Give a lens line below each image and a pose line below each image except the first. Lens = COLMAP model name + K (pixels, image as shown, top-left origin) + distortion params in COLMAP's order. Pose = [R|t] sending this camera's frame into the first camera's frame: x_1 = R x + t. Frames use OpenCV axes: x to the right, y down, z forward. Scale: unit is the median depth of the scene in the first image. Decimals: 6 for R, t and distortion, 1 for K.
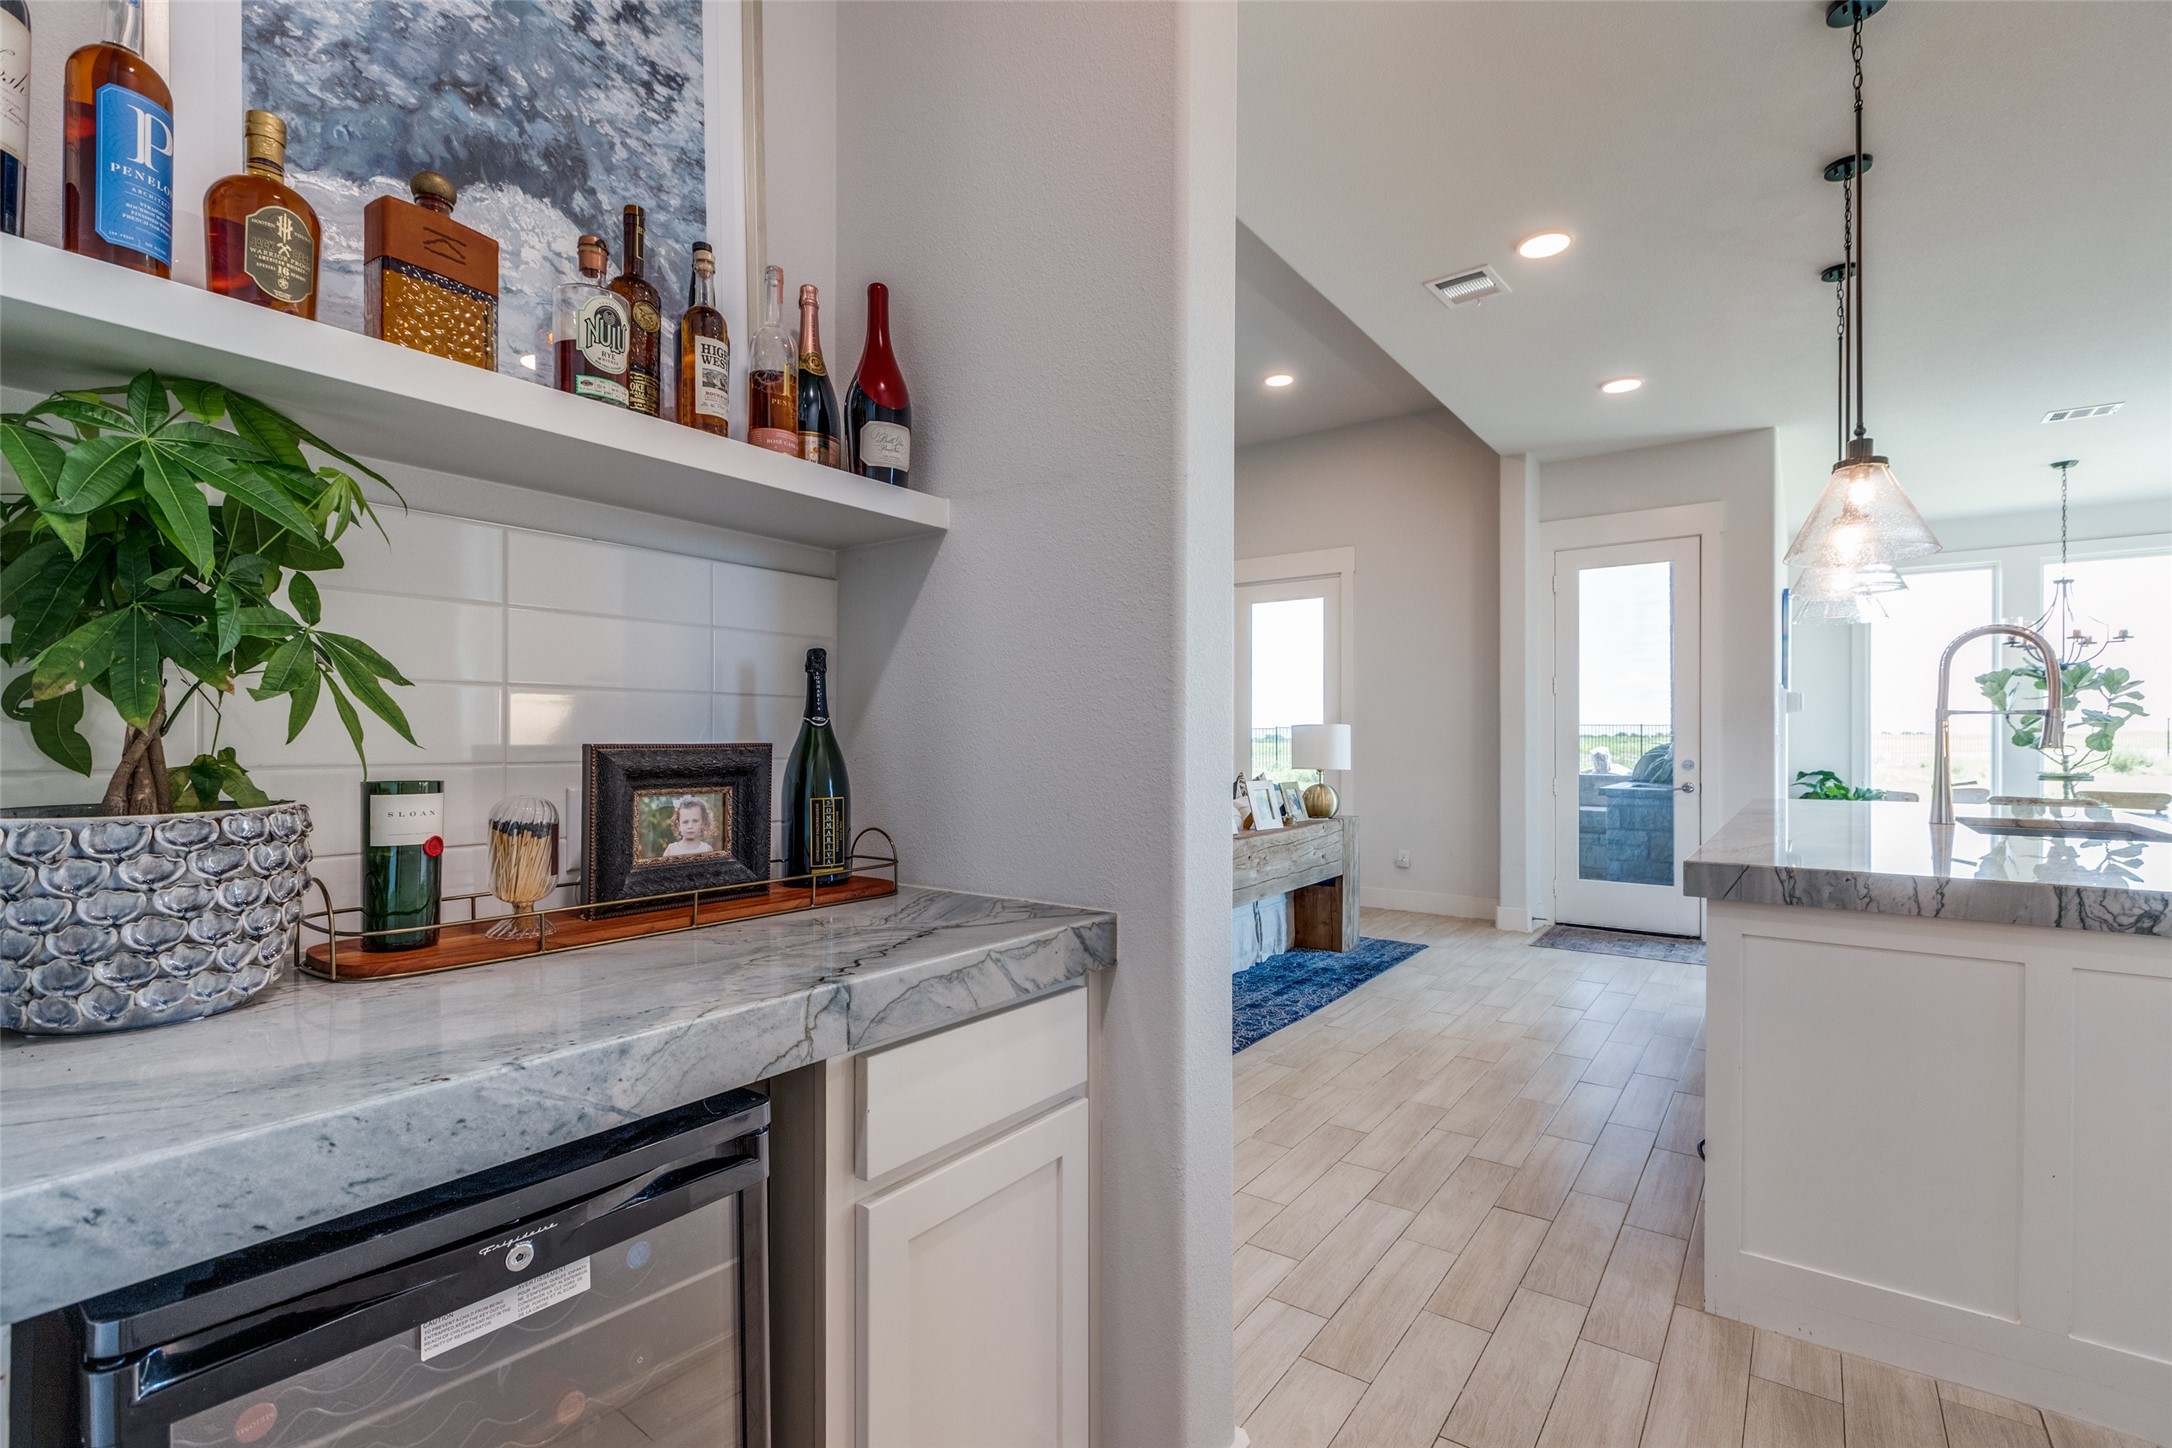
lens RADIAL K [[978.5, 0, 1087.8], [0, 978.5, 731.4], [0, 0, 1]] dist [0.002704, -0.000741]
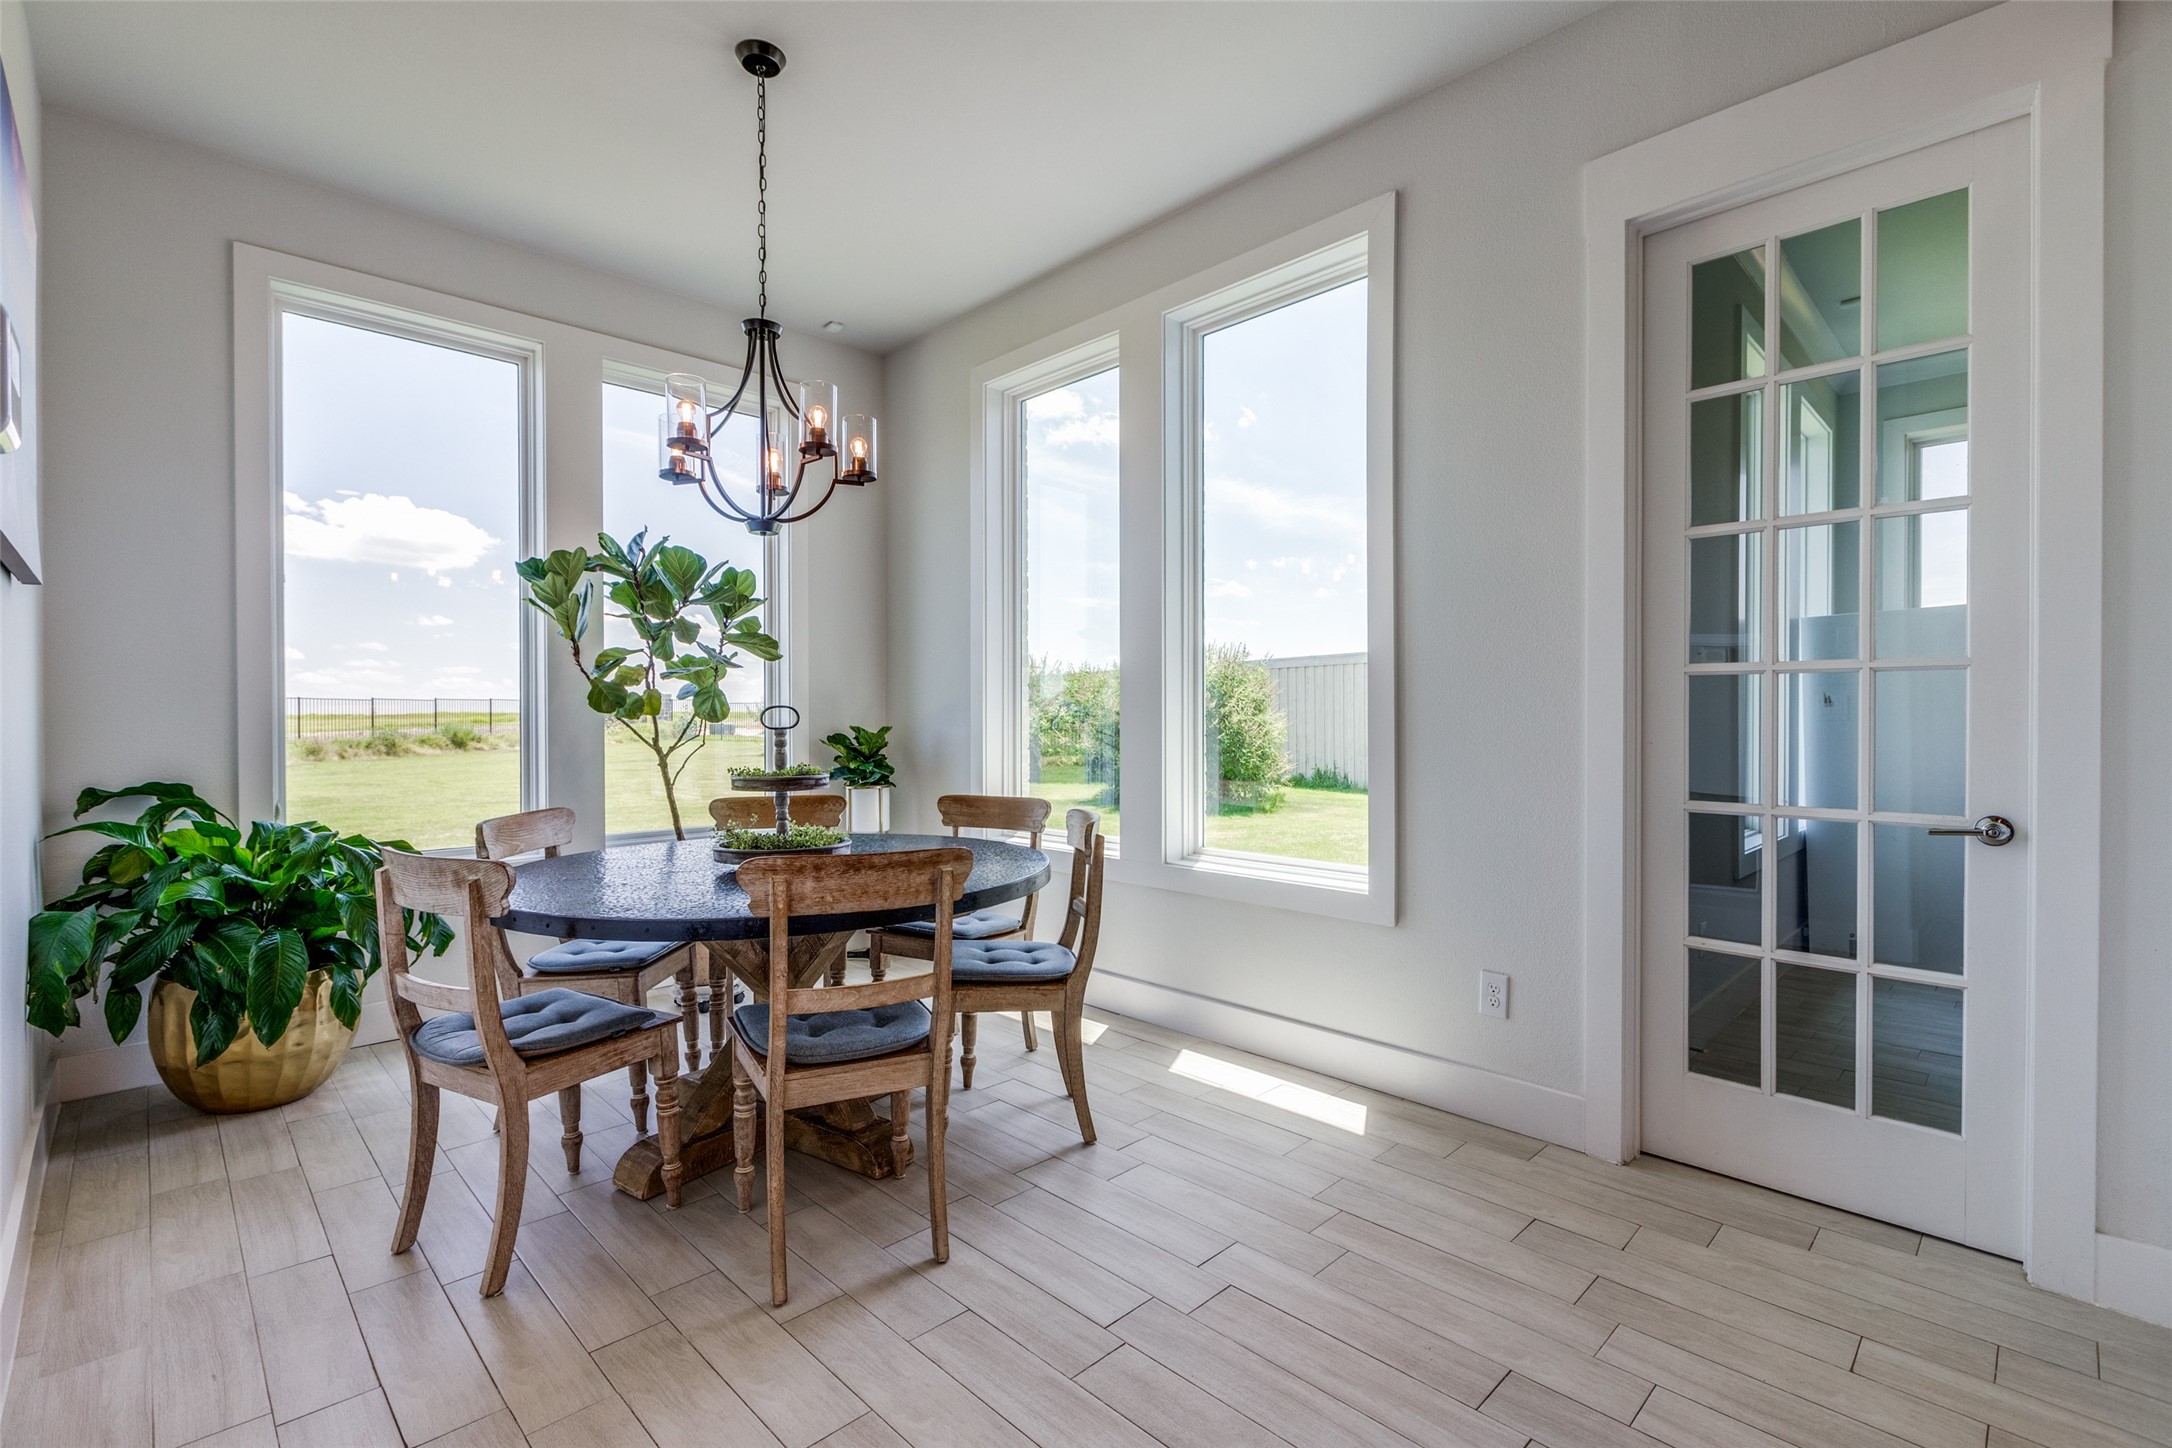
lens RADIAL K [[978.5, 0, 1084.6], [0, 978.5, 718.9], [0, 0, 1]] dist [0.002704, -0.000741]
pose [[0.167700, -0.003880, 0.985830, 0.471740], [-0.001168, 0.999991, 0.004134, 0.015112], [-0.985837, -0.001845, 0.167694, 0.629588]]
